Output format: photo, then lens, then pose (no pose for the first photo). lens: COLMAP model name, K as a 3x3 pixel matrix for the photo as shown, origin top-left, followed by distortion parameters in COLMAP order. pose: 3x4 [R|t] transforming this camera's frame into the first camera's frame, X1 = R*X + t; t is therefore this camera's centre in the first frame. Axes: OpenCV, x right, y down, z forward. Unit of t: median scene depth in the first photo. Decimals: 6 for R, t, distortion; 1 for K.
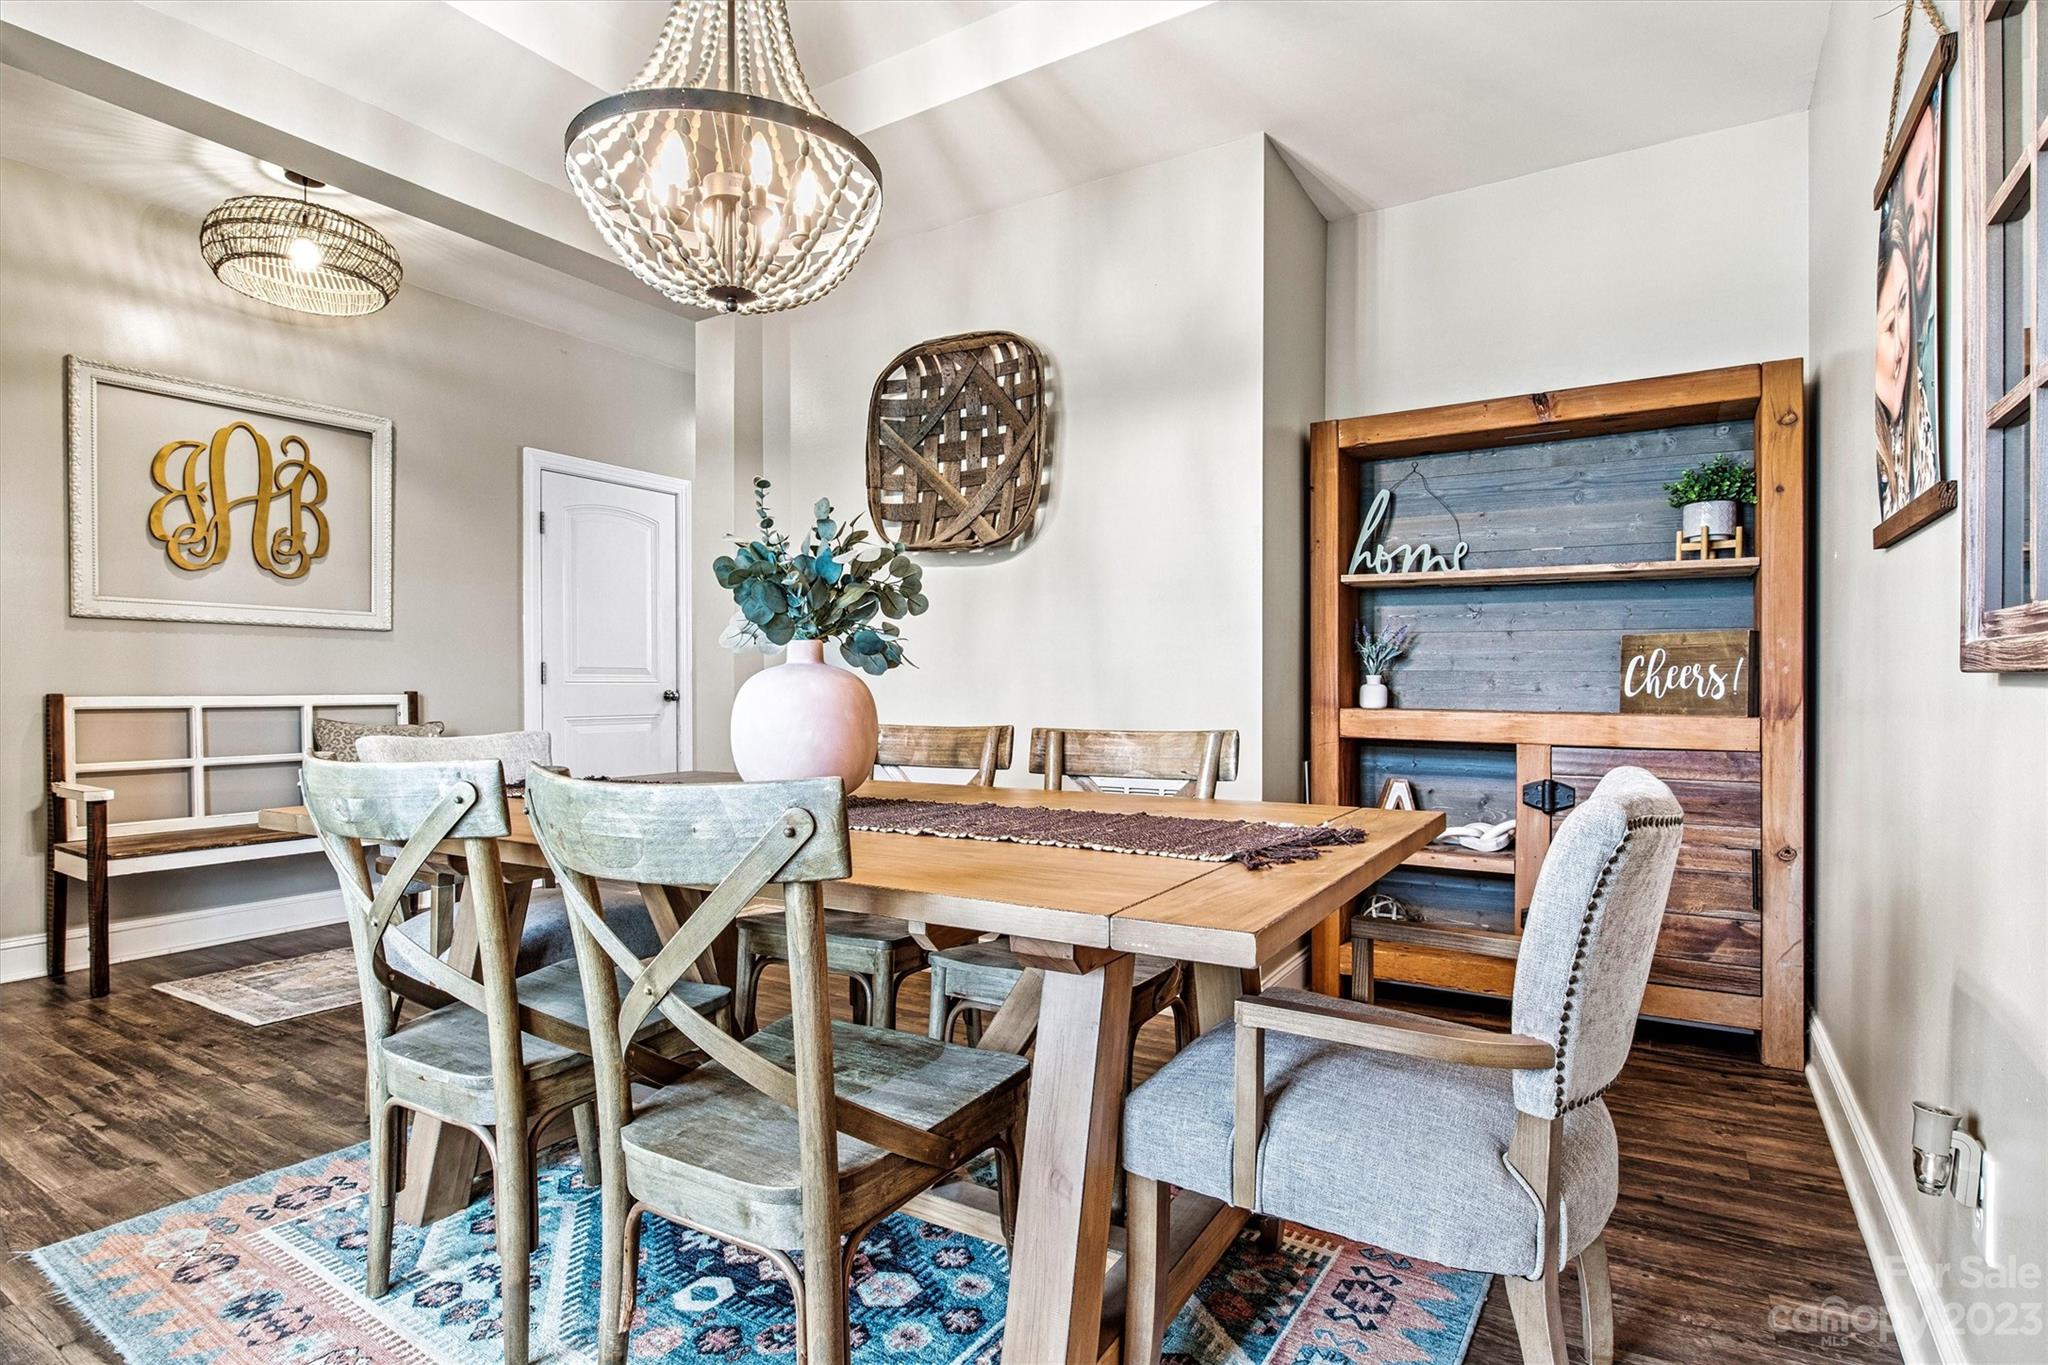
lens RADIAL K [[1018.2, 0, 1028.7], [0, 1018.2, 683.9], [0, 0, 1]] dist [0.001053, -0.000507]
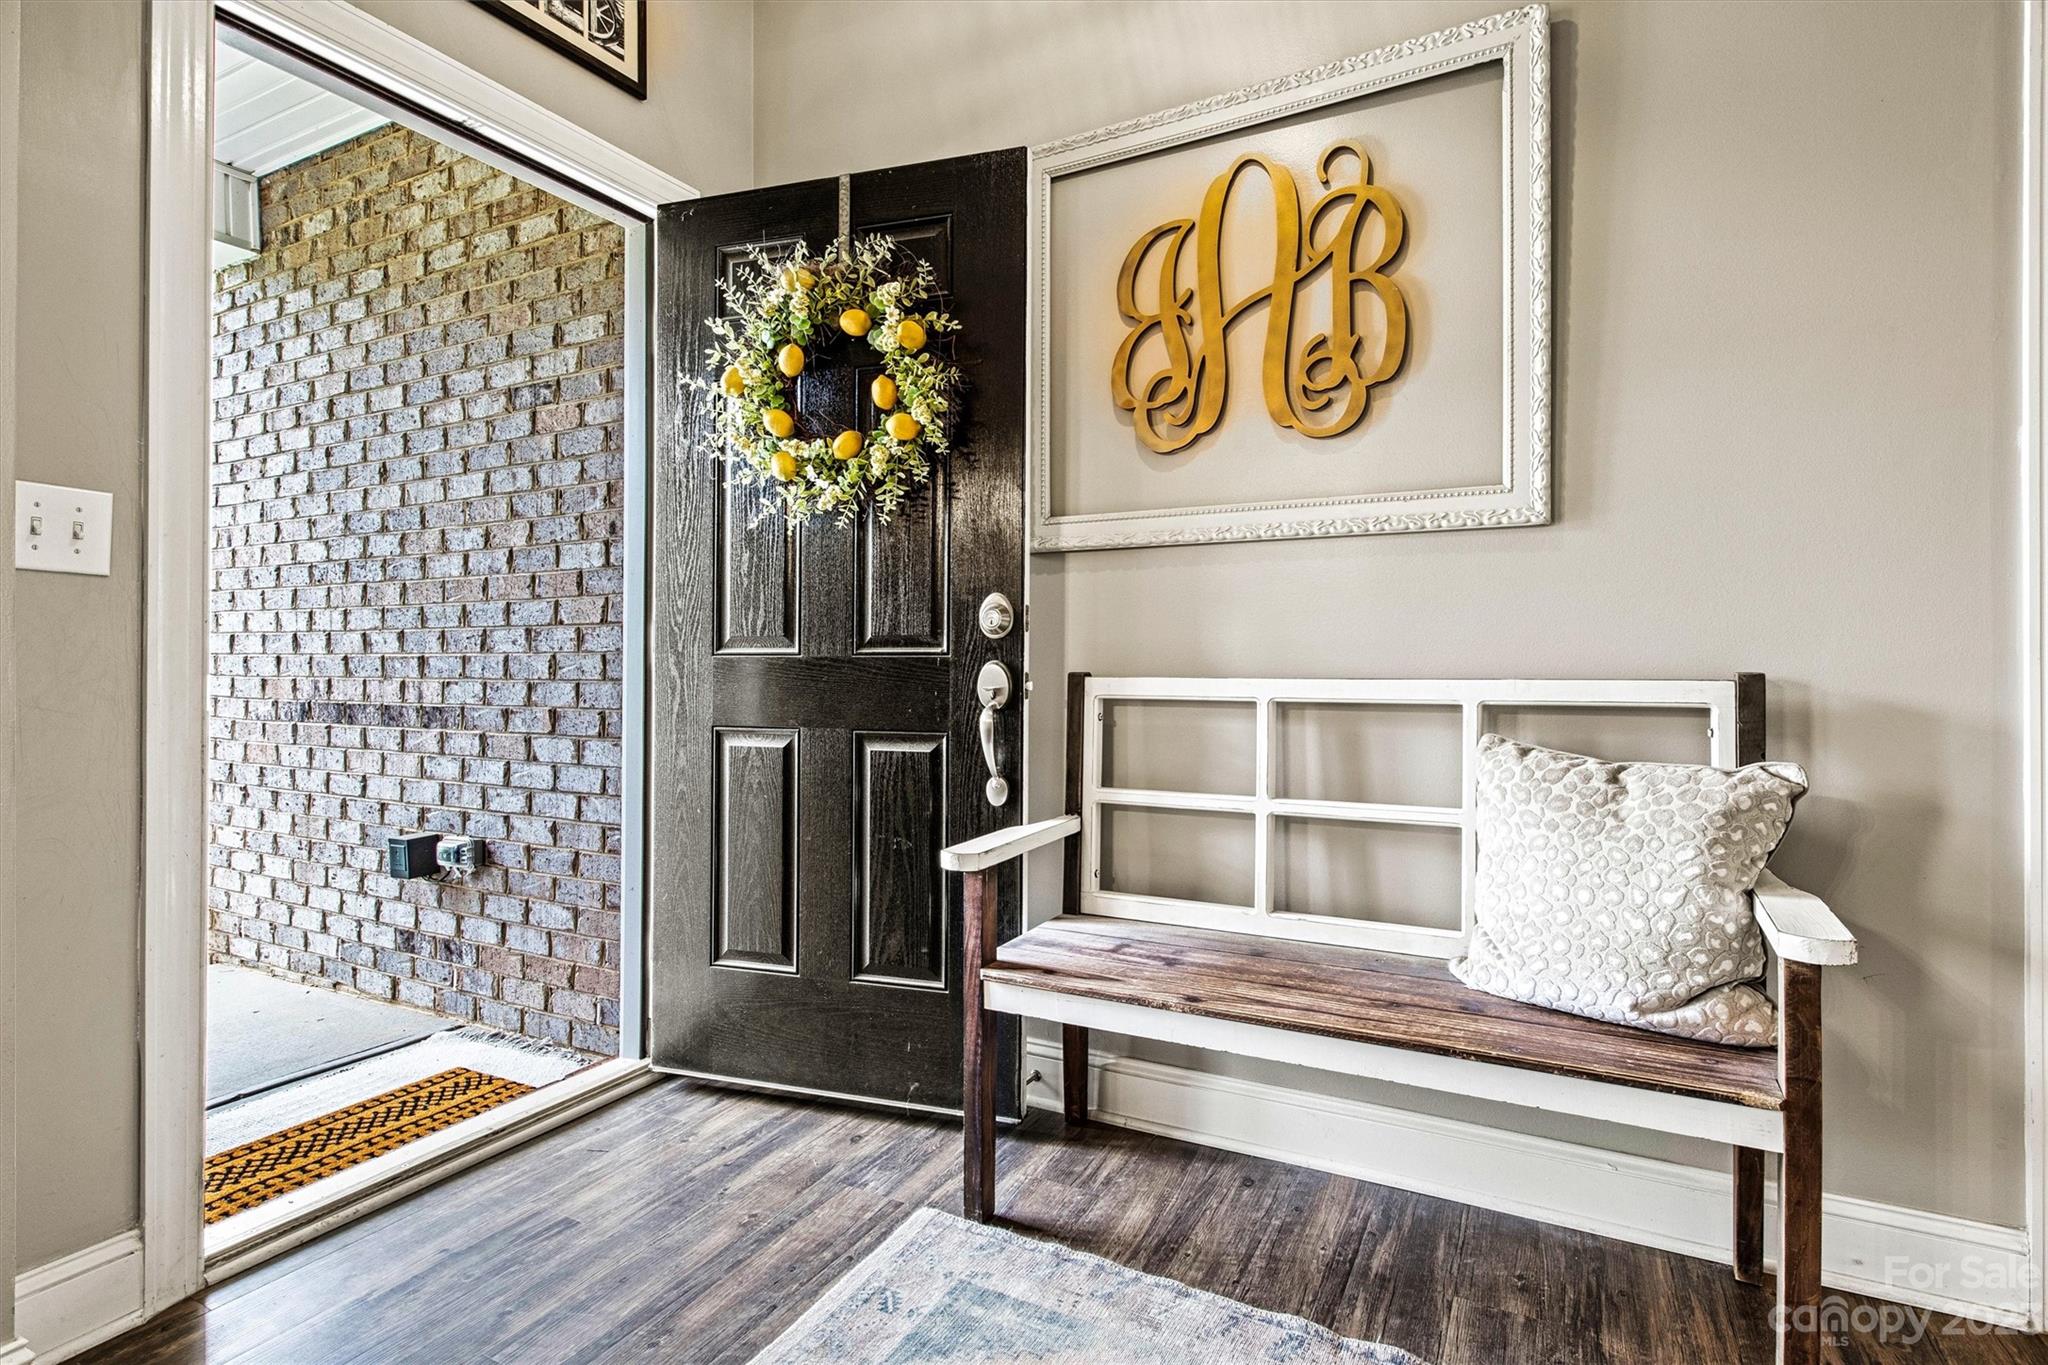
lens RADIAL K [[1018.2, 0, 1021.4], [0, 1018.2, 671.8], [0, 0, 1]] dist [0.001053, -0.000507]
pose [[0.062975, -0.013054, -0.997930, -0.257004], [-0.002586, 0.999909, -0.013243, 0.014214], [0.998012, 0.003414, 0.062936, 0.821585]]
